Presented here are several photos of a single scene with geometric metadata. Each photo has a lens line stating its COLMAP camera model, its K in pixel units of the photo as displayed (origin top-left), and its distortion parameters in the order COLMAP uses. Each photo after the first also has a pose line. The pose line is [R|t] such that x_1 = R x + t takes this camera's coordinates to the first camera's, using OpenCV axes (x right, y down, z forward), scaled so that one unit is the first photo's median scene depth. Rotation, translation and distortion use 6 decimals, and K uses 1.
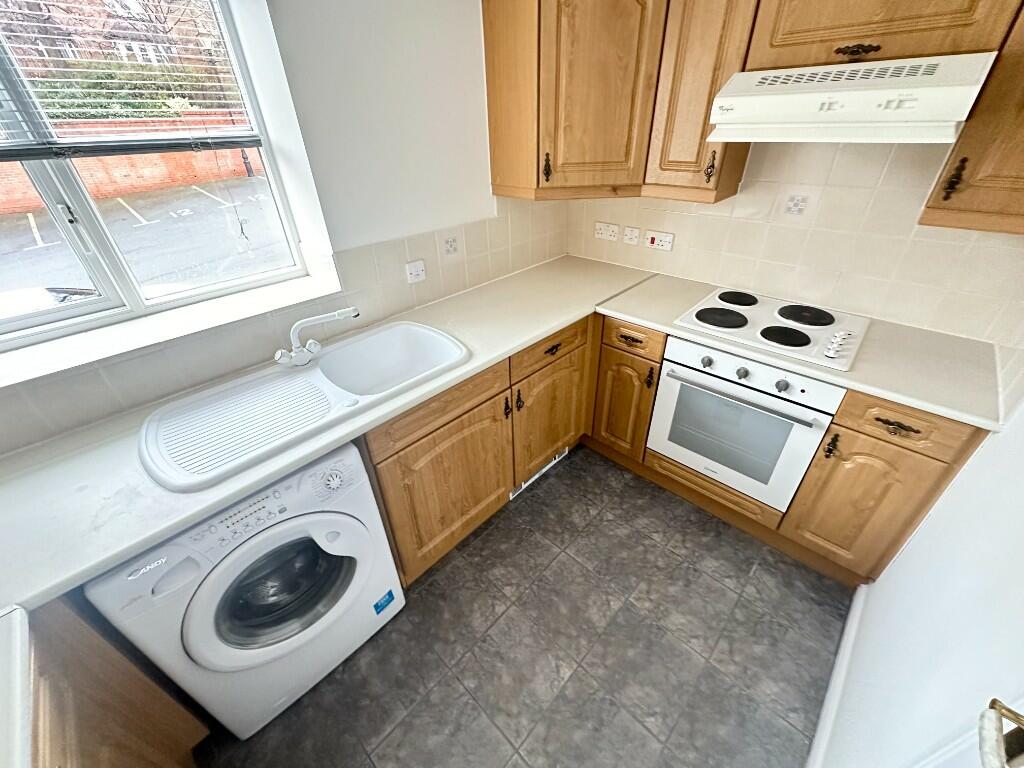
lens RADIAL K [[408.4, 0, 513.6], [0, 408.4, 385.1], [0, 0, 1]] dist [-0.000462, -0.000209]
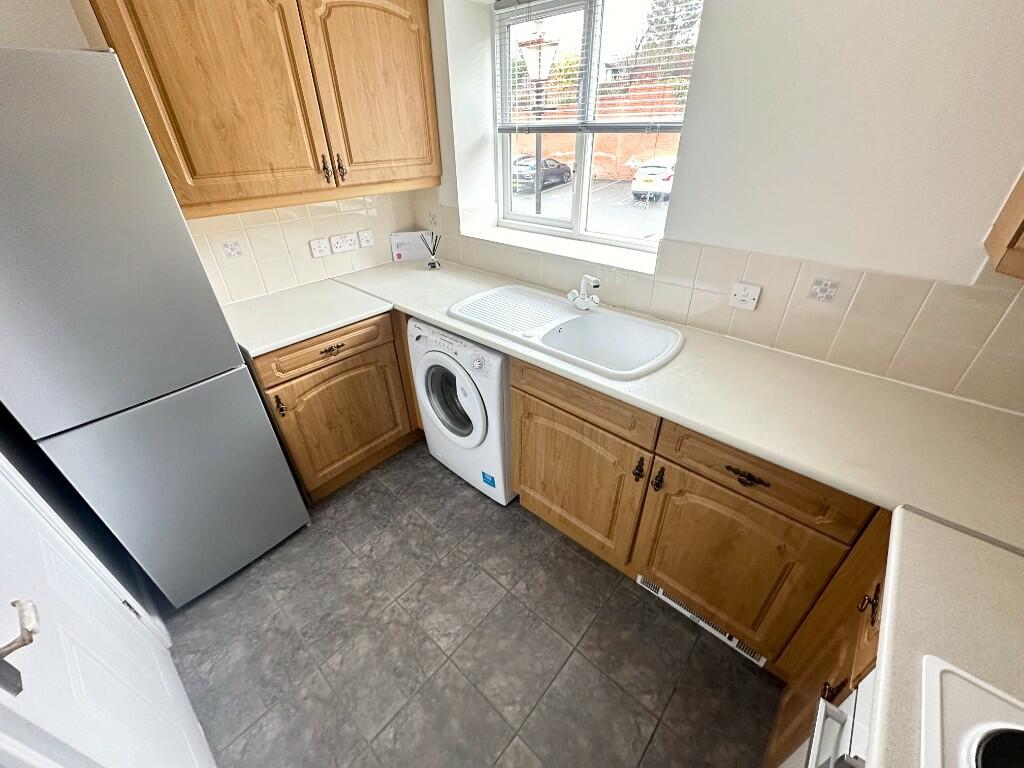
lens RADIAL K [[408.4, 0, 513.6], [0, 408.4, 385.1], [0, 0, 1]] dist [-0.000462, -0.000209]
pose [[0.036163, 0.556620, -0.829980, 0.627395], [-0.532629, 0.713465, 0.455273, -0.338619], [0.845576, 0.425607, 0.322273, 0.524145]]
